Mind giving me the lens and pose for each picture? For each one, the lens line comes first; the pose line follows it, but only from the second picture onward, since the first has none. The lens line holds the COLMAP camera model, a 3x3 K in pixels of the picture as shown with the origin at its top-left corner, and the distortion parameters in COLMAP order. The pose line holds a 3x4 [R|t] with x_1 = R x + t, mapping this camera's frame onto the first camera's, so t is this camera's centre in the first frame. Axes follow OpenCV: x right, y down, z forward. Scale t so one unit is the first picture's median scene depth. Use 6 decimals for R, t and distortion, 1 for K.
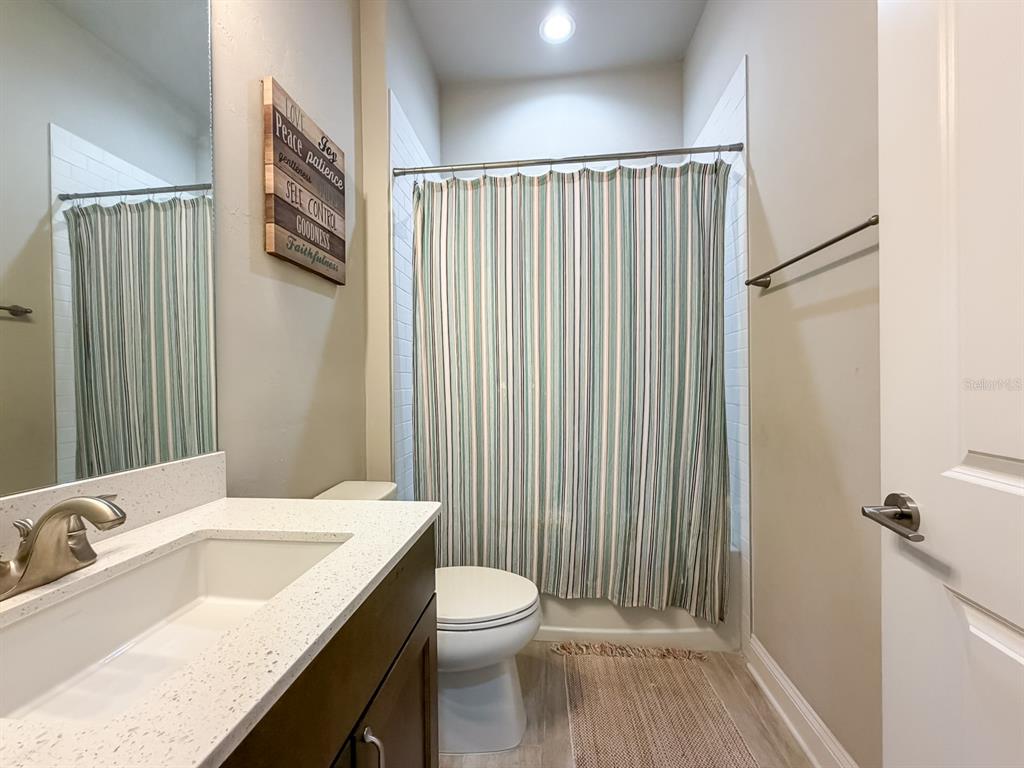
lens RADIAL K [[414.6, 0, 510.4], [0, 414.6, 385.6], [0, 0, 1]] dist [0.000305, 0.000670]
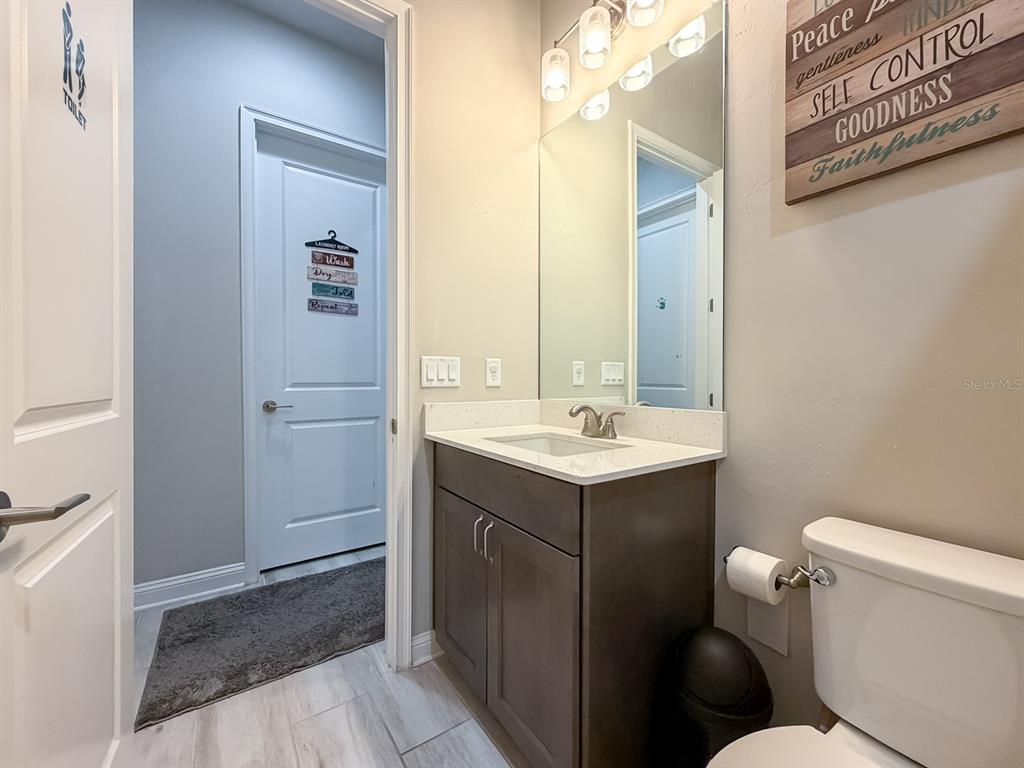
lens RADIAL K [[414.6, 0, 517.5], [0, 414.6, 381.6], [0, 0, 1]] dist [0.000305, 0.000670]
pose [[-0.757468, 0.021437, -0.652520, 0.400625], [0.003231, 0.999572, 0.029088, 0.030072], [0.652864, 0.019925, -0.757213, 1.155572]]
